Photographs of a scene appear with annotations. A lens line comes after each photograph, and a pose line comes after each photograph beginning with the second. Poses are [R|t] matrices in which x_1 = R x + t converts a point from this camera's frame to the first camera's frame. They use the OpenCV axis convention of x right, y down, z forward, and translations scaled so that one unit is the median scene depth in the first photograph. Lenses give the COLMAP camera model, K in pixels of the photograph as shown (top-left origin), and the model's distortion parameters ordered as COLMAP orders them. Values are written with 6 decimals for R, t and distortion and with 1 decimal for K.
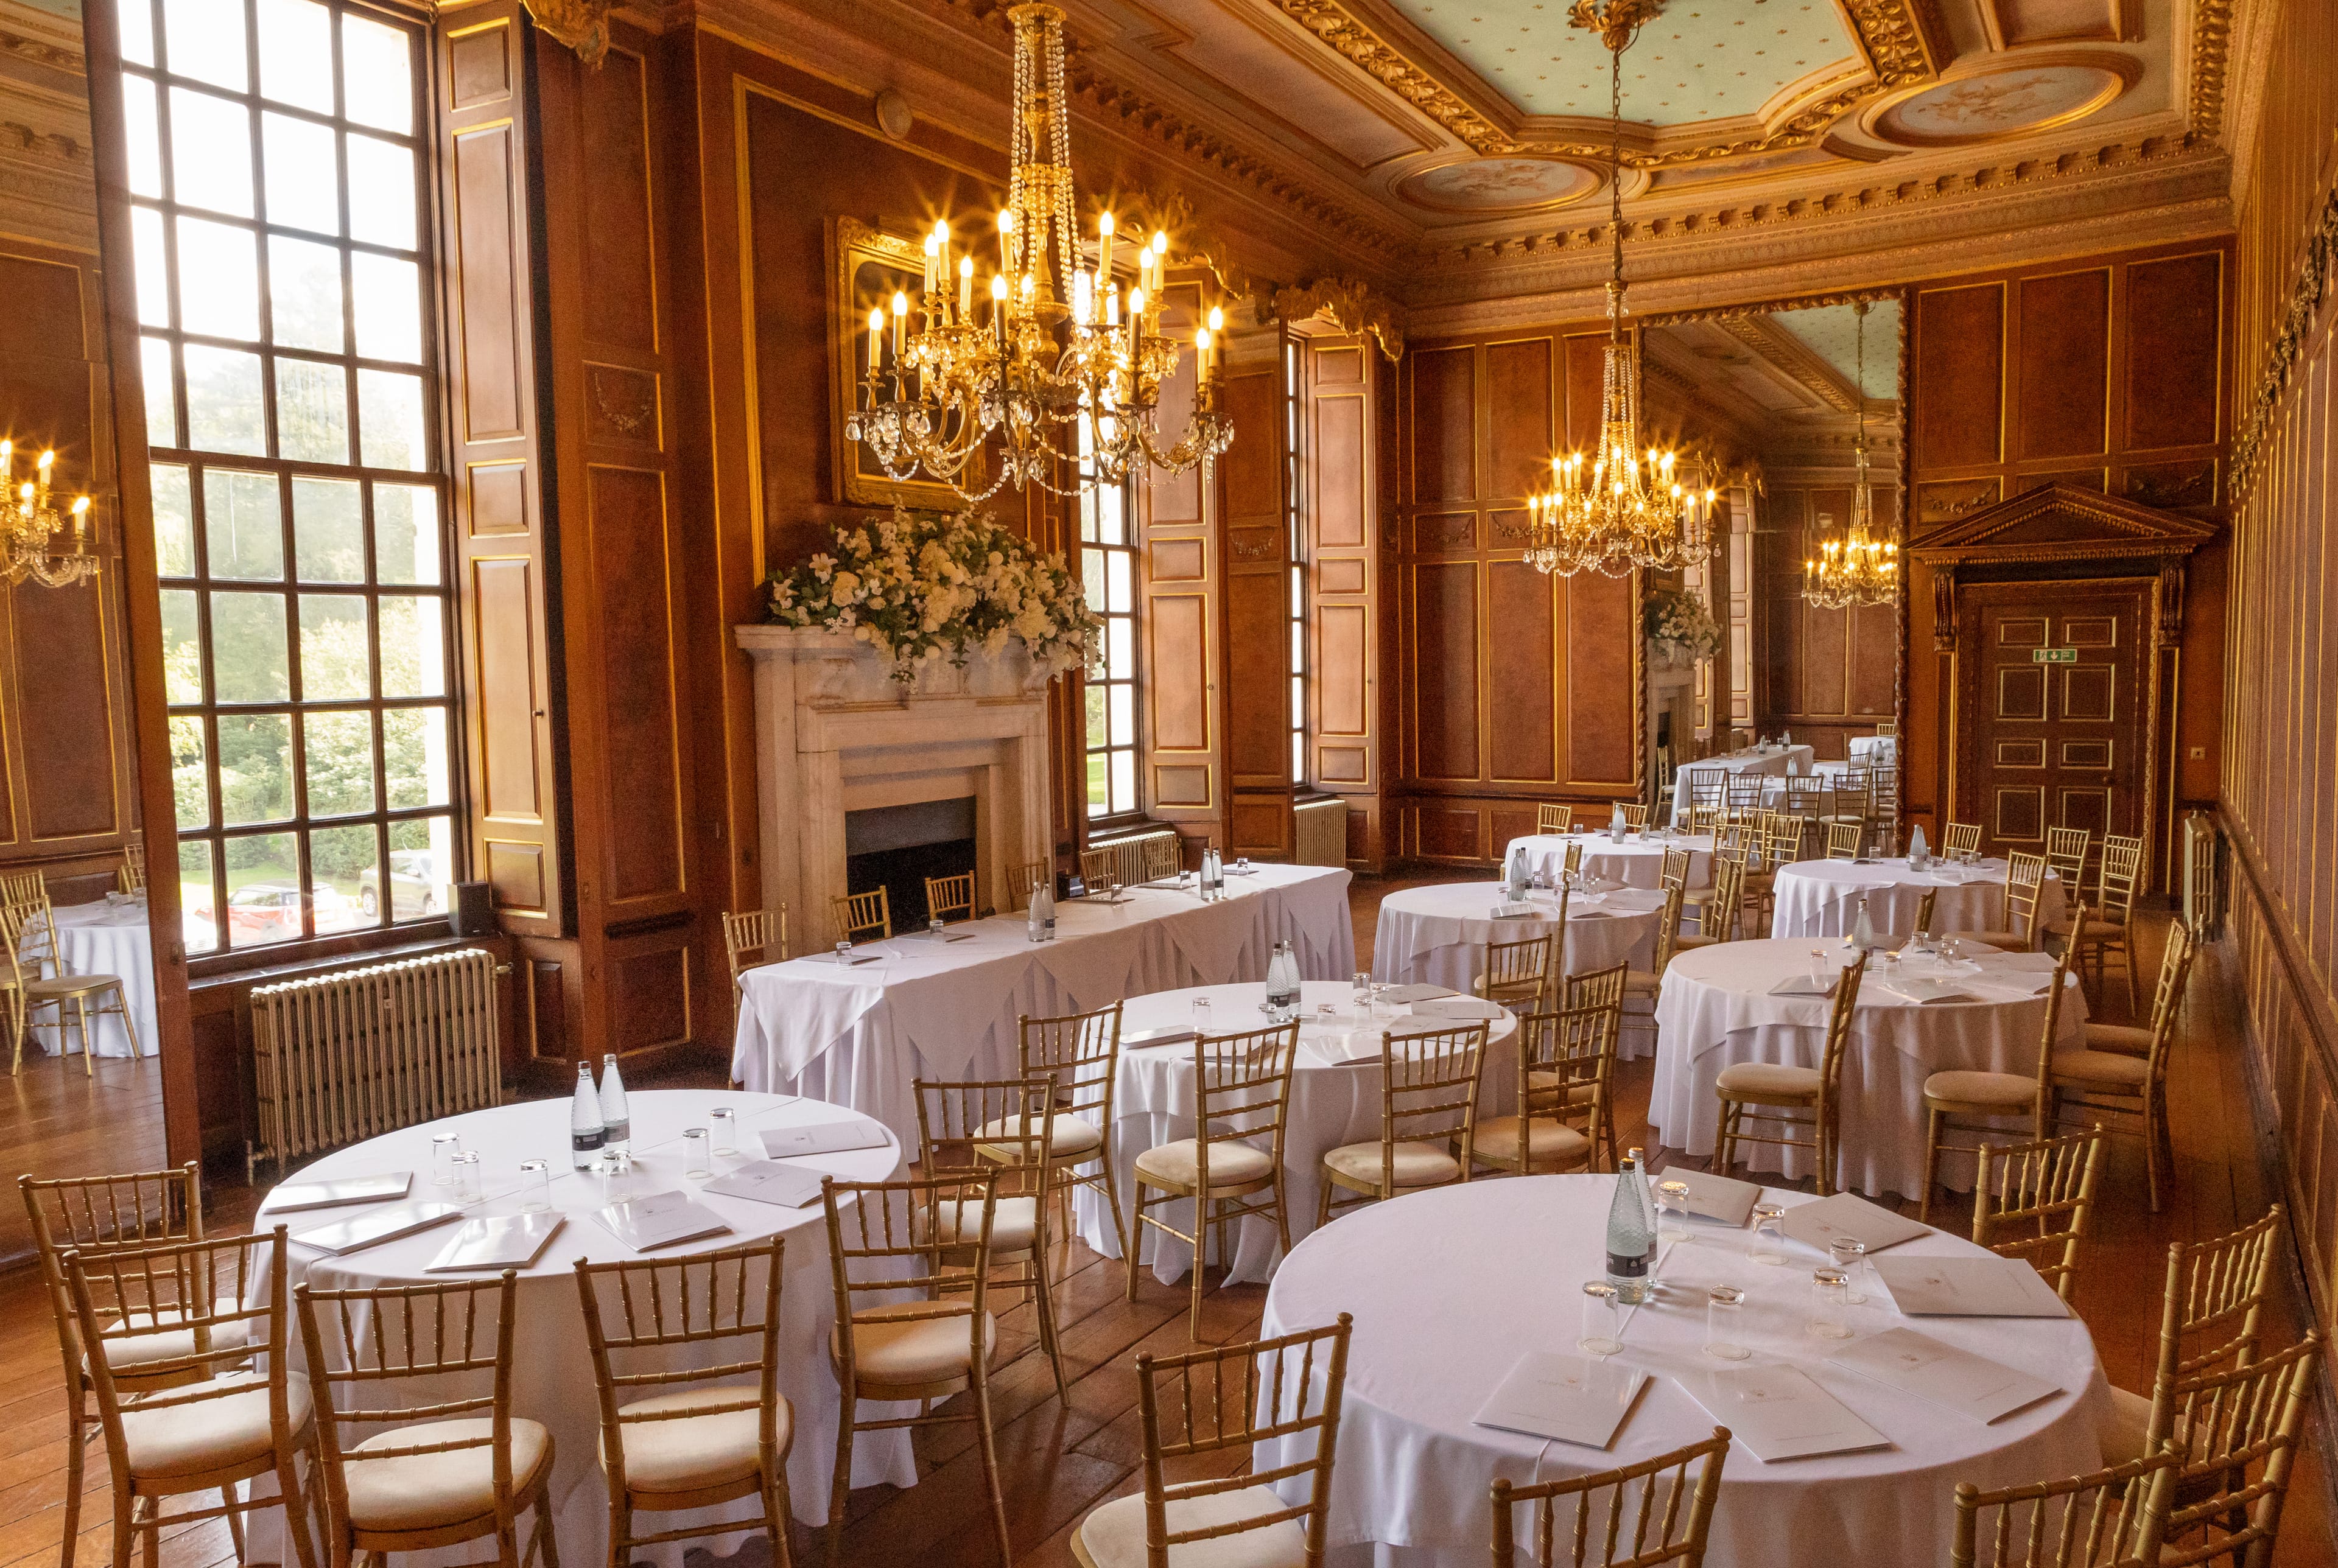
lens RADIAL K [[1704.9, 0, 1219.9], [0, 1704.9, 782.8], [0, 0, 1]] dist [-0.011989, 0.047703]
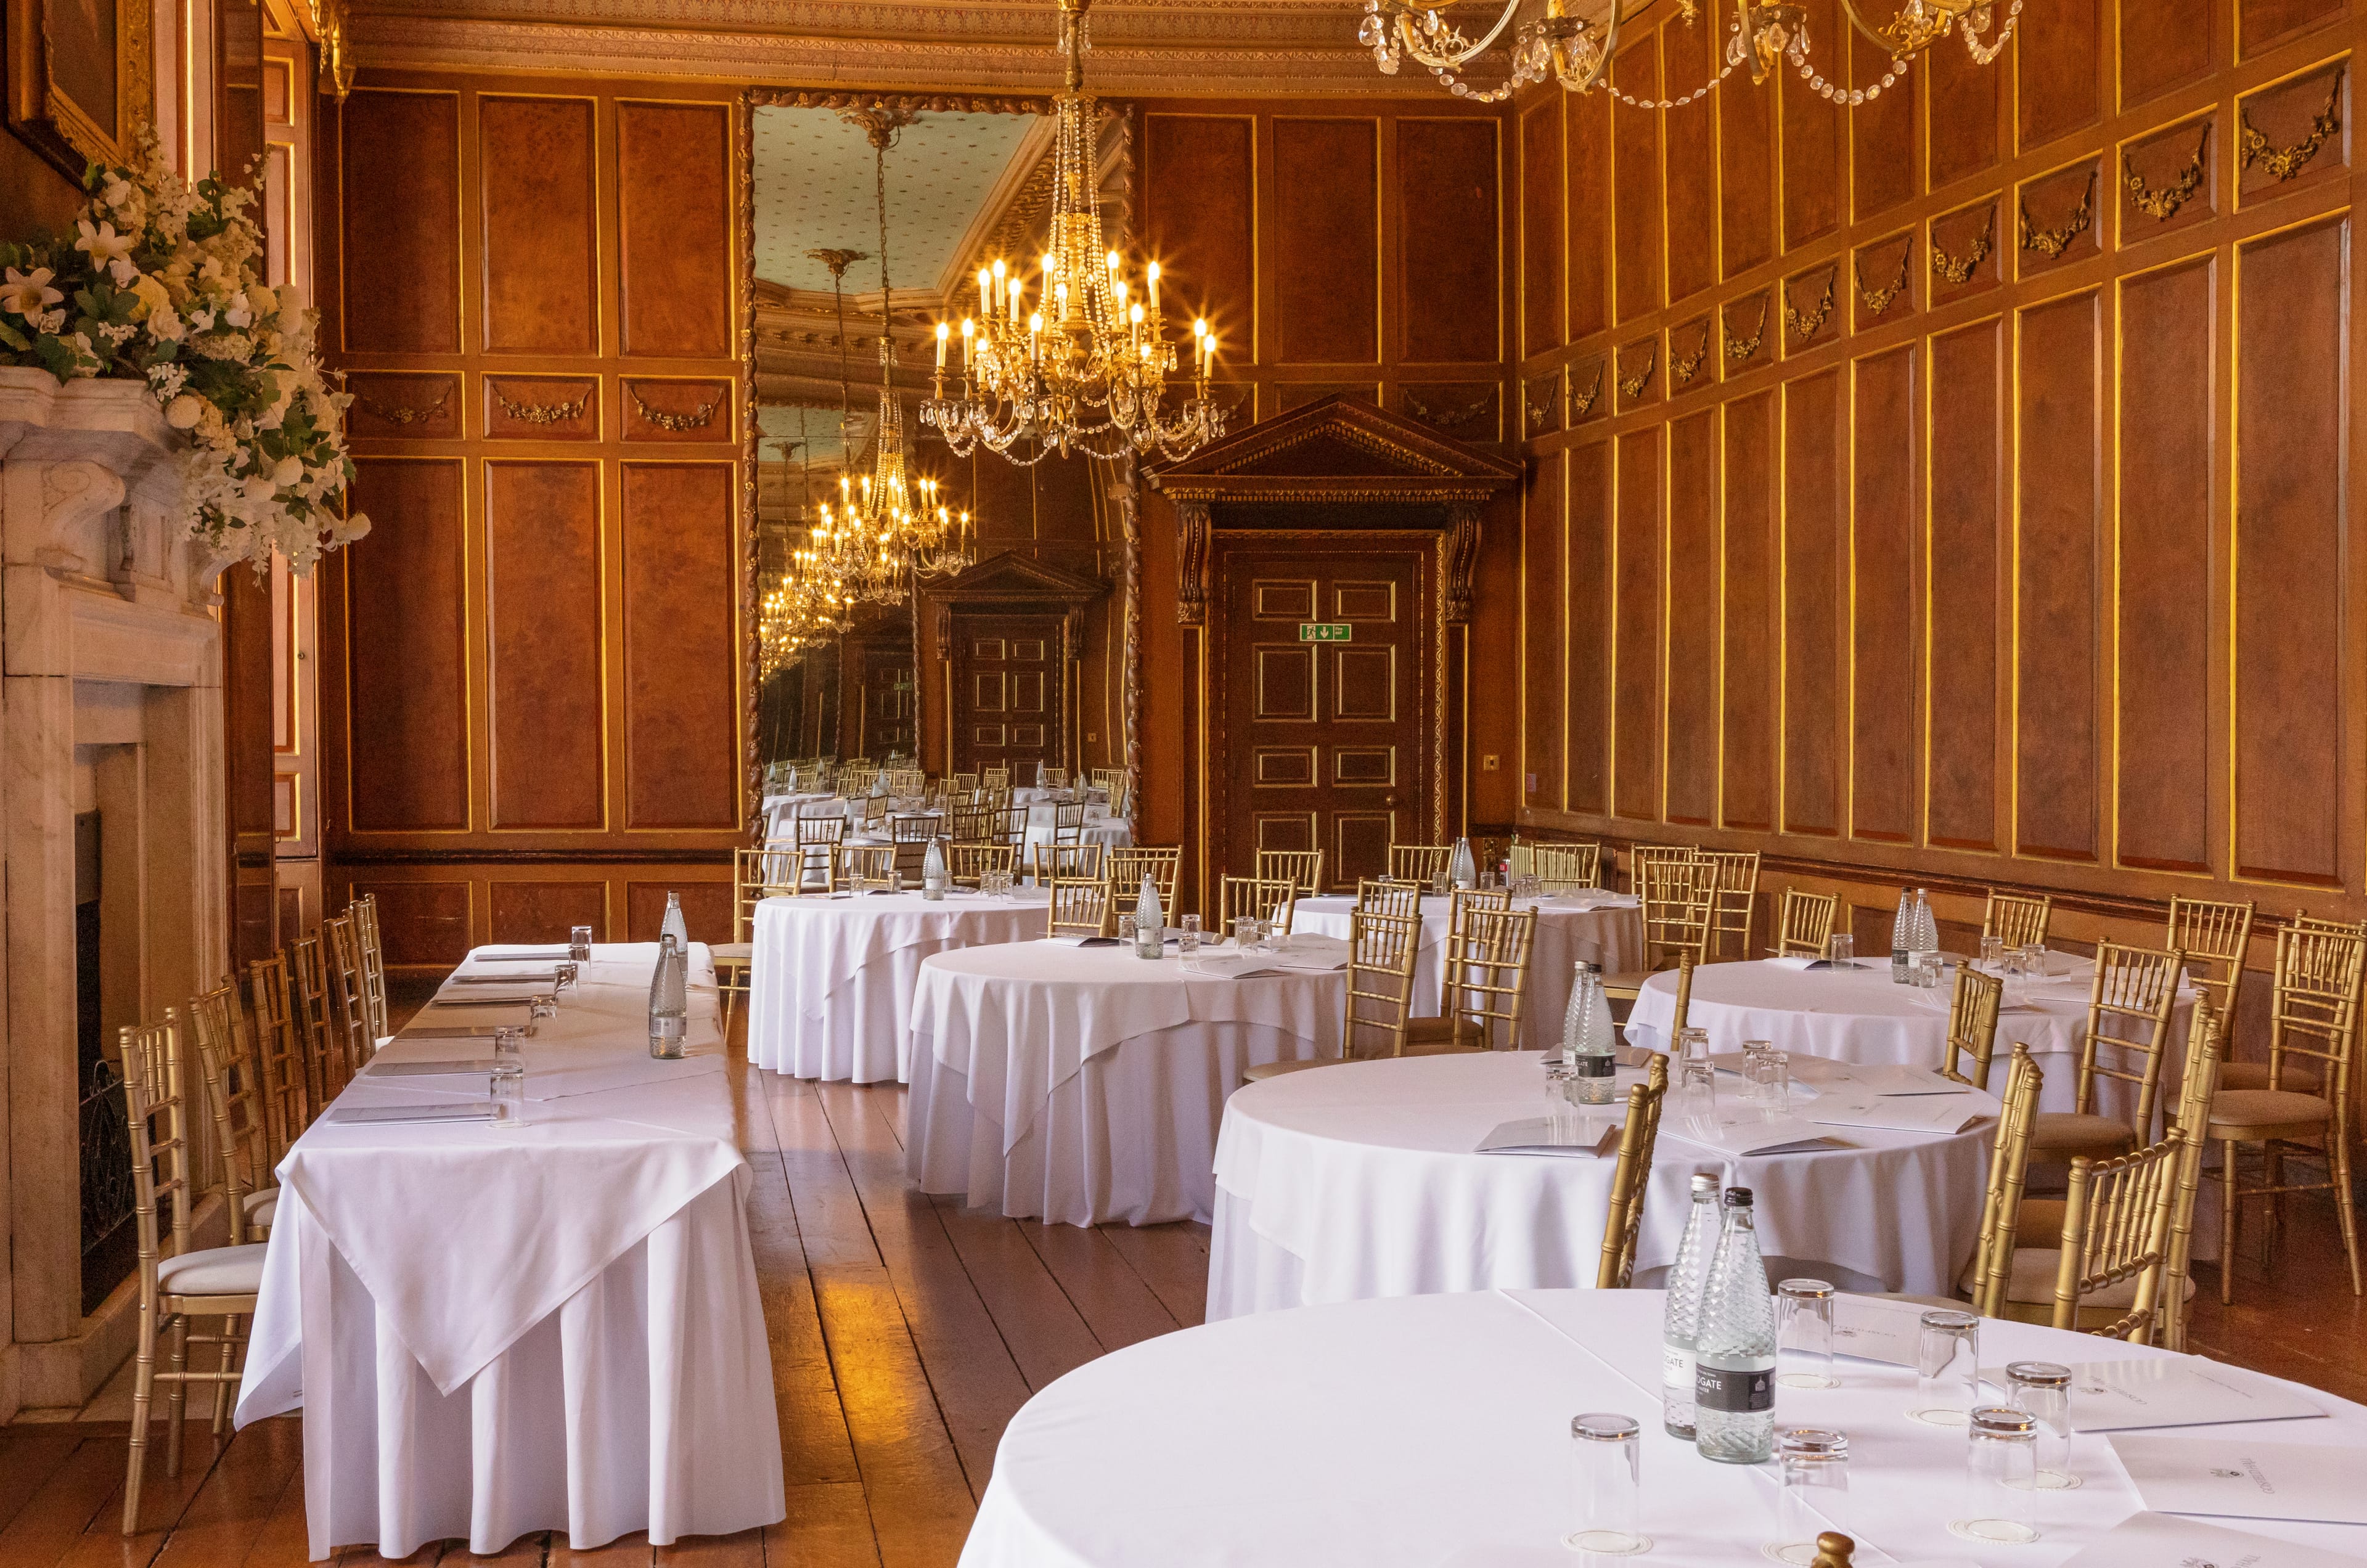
lens RADIAL K [[2584.9, 0, 1156.5], [0, 2584.9, 801.2], [0, 0, 1]] dist [-0.030574, 0.000000]
pose [[0.760234, -0.010648, 0.649562, -0.301006], [0.039811, 0.998750, -0.030222, 0.029917], [-0.648428, 0.048835, 0.759708, 0.217269]]
